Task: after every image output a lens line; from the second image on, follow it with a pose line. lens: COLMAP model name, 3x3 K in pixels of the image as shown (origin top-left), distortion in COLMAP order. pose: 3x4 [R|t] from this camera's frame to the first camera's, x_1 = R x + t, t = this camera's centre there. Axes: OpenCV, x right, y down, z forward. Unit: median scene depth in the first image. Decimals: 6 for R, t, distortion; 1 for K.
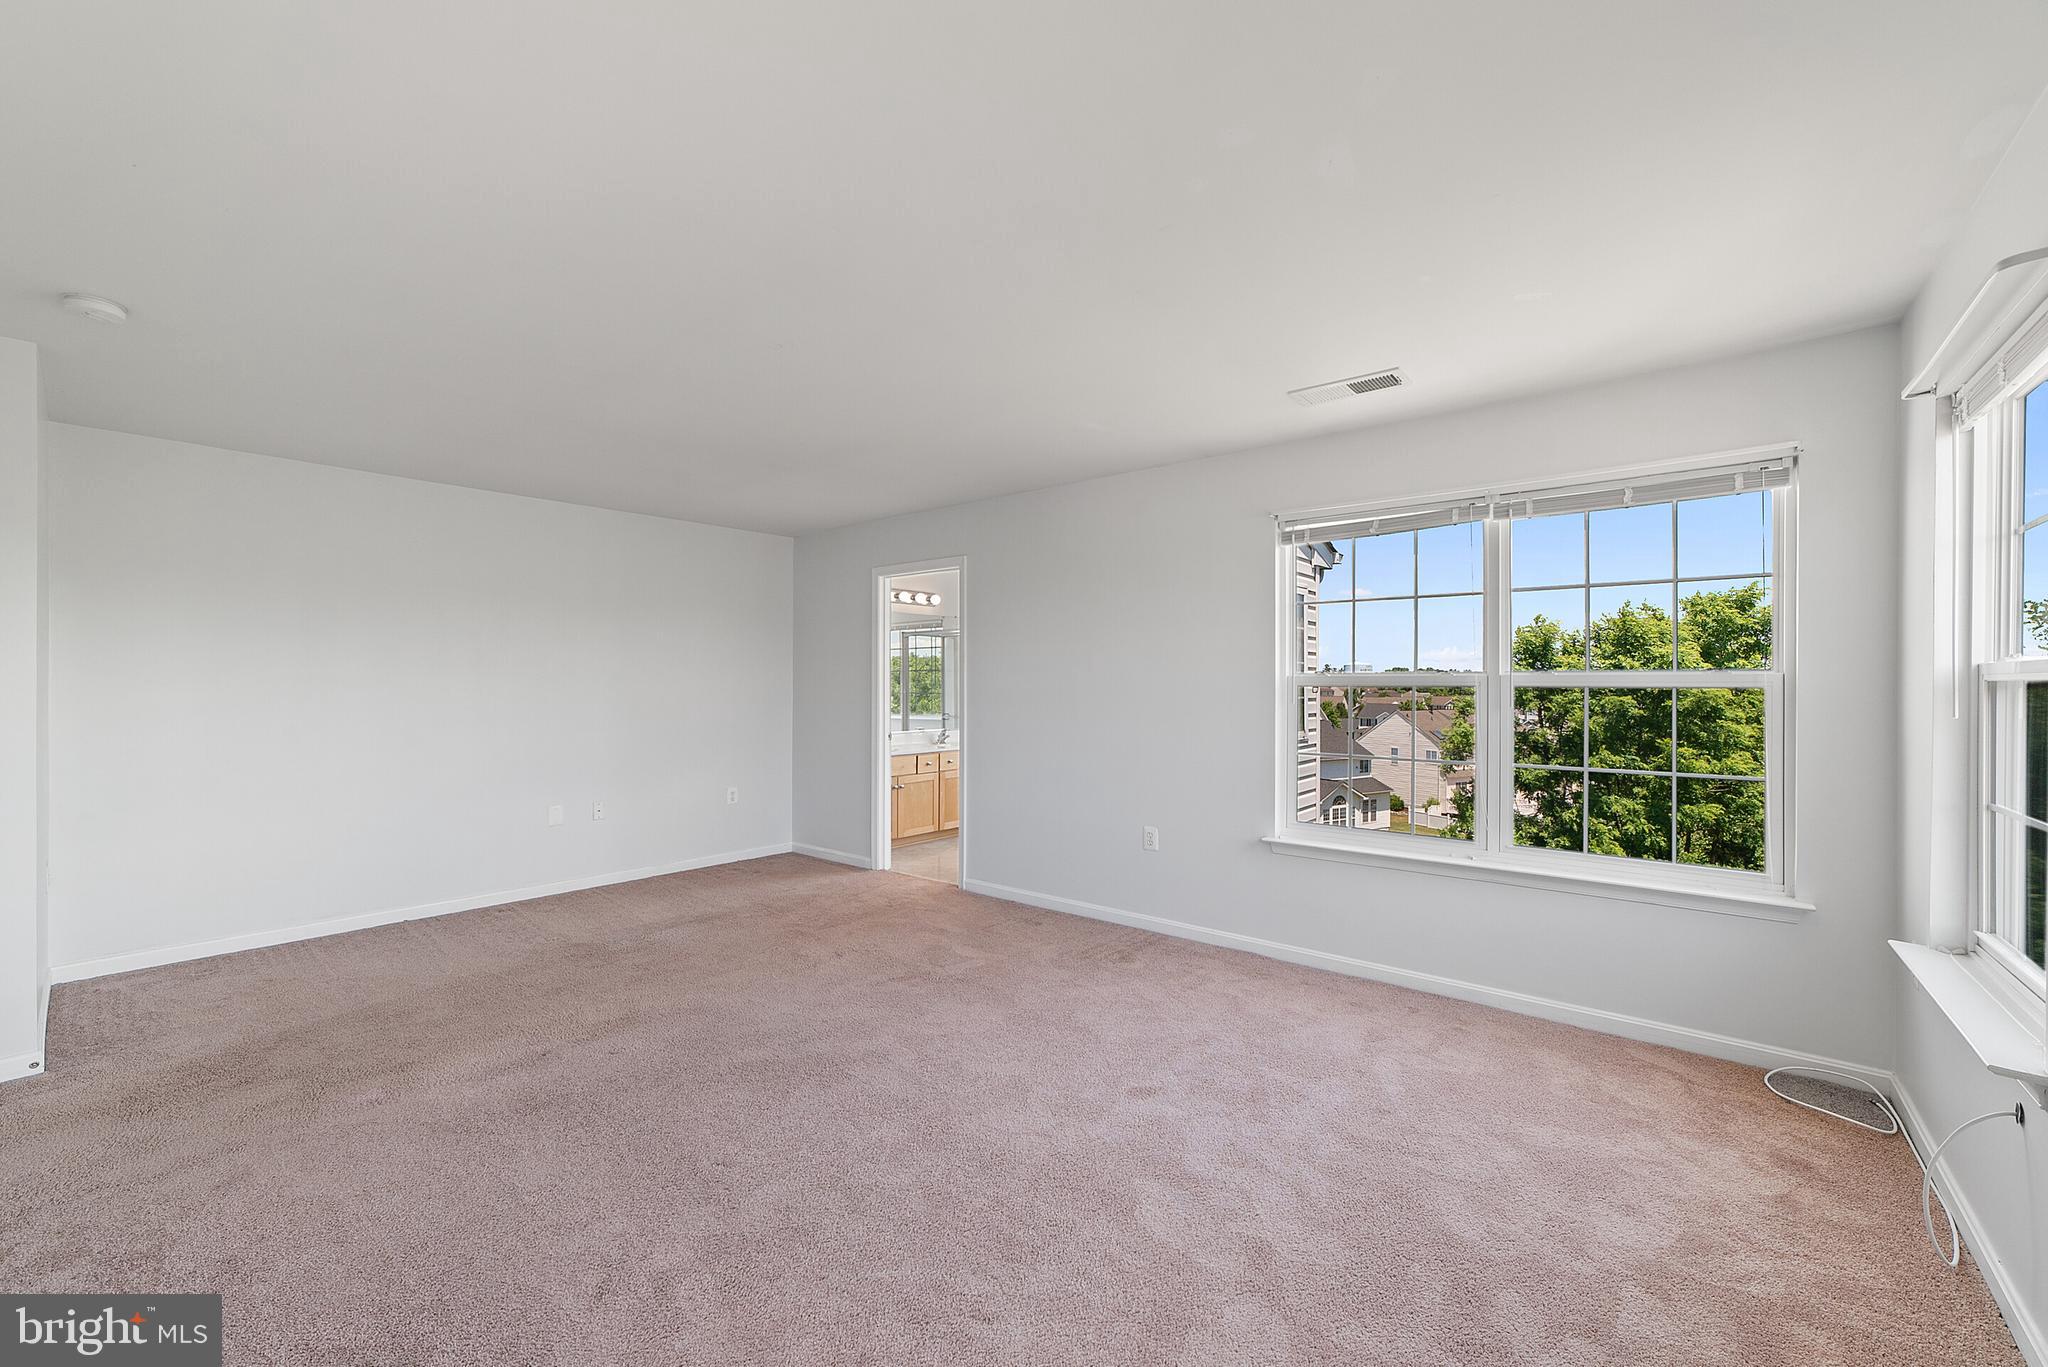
lens RADIAL K [[813.7, 0, 1008.9], [0, 813.7, 701.7], [0, 0, 1]] dist [-0.020853, 0.005293]
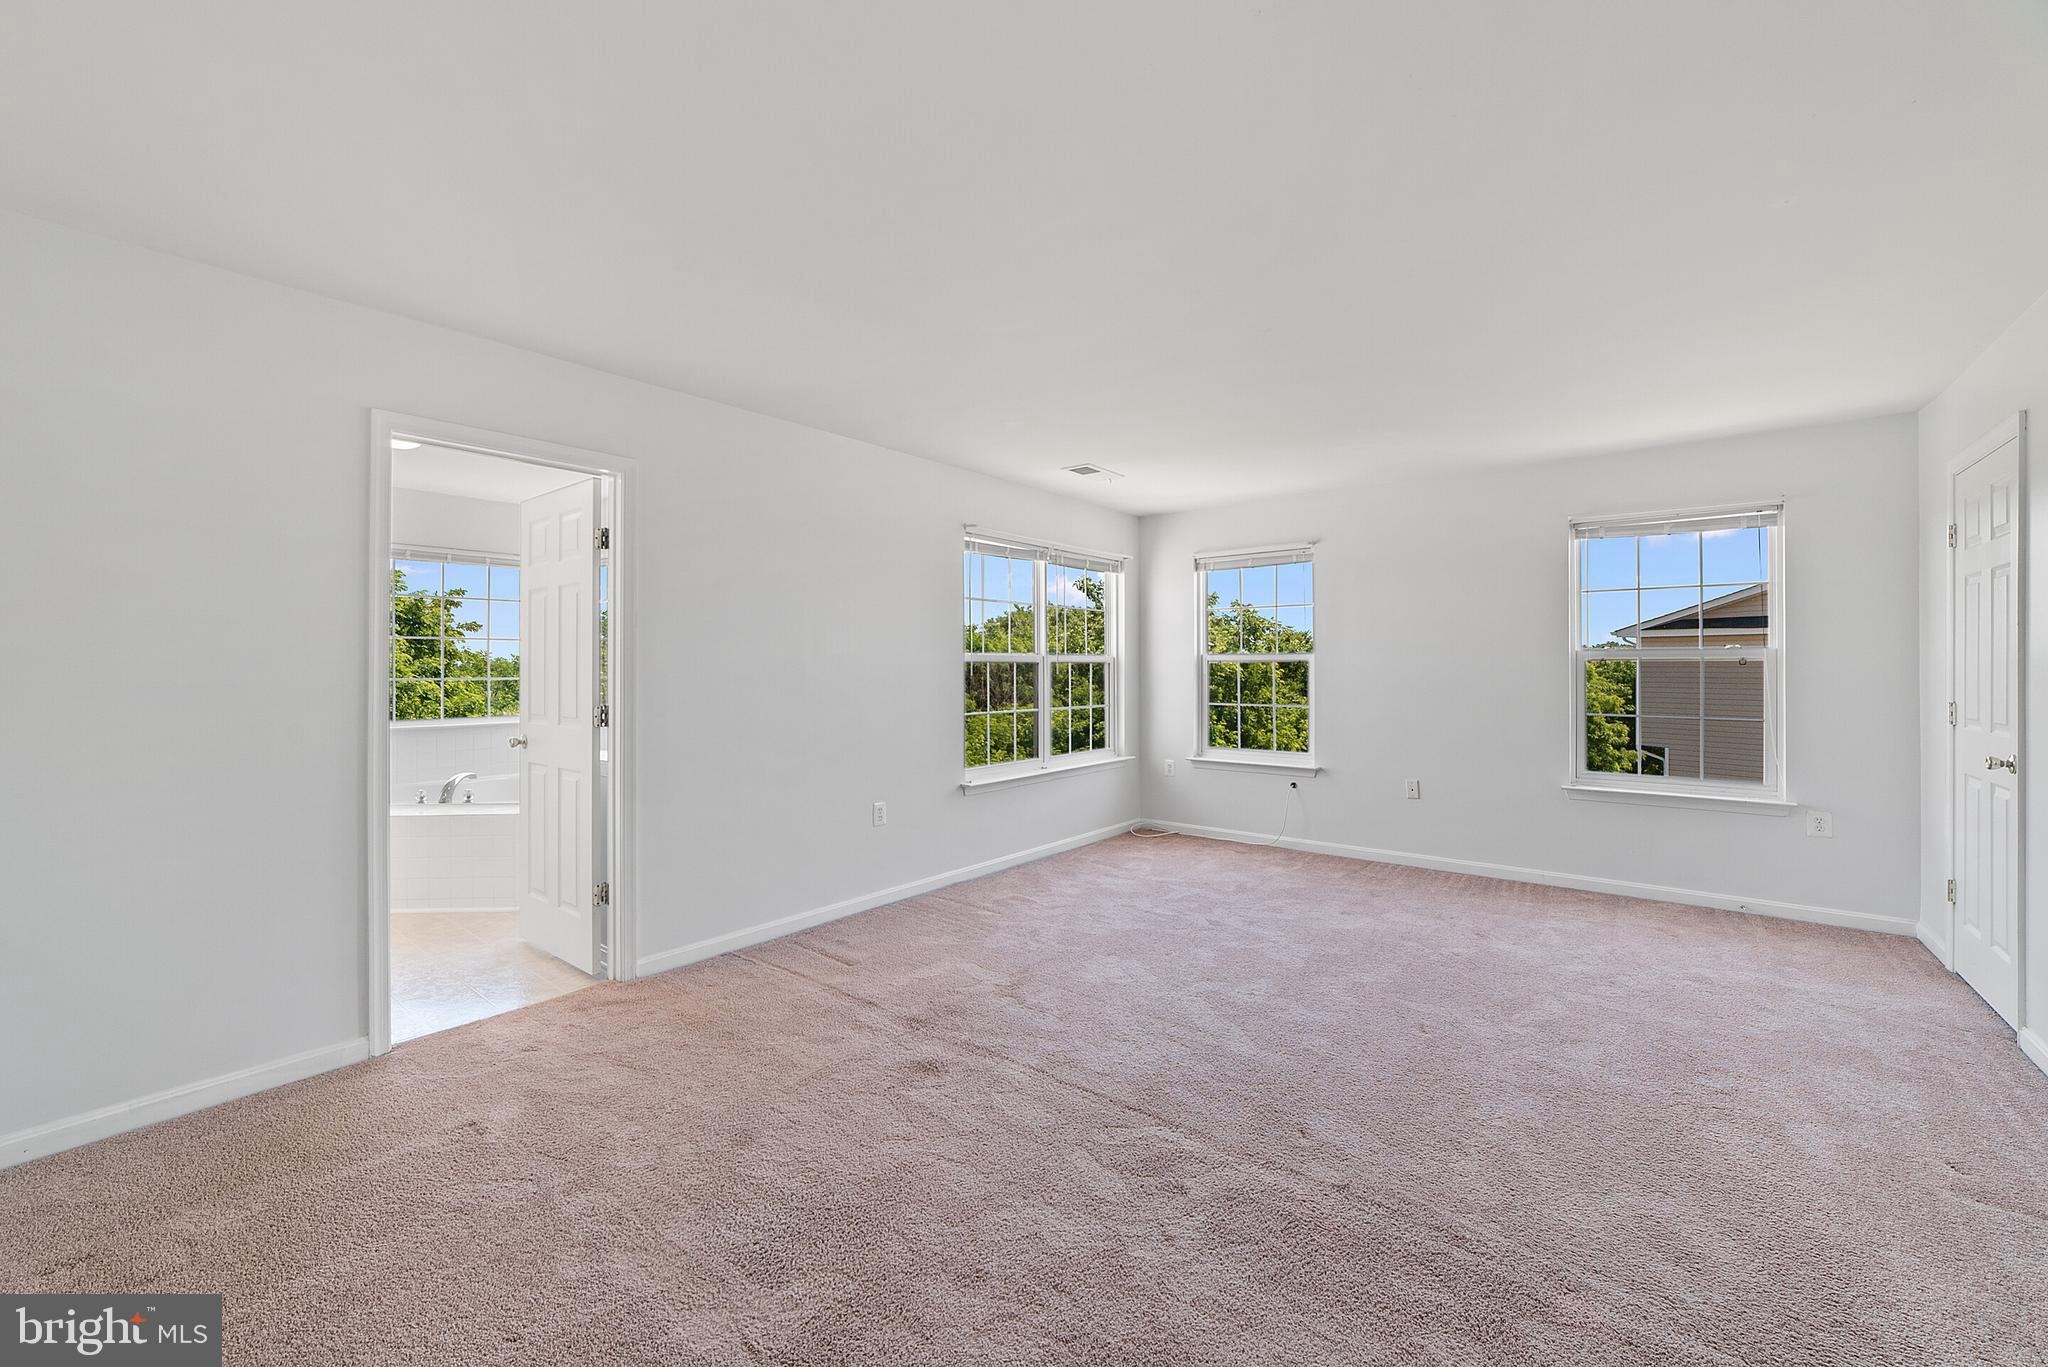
lens RADIAL K [[813.7, 0, 1020.5], [0, 813.7, 668.3], [0, 0, 1]] dist [-0.020853, 0.005293]
pose [[-0.013261, -0.009128, 0.999870, -1.009126], [0.018140, 0.999792, 0.009368, -0.021889], [-0.999747, 0.018262, -0.013093, 1.009571]]
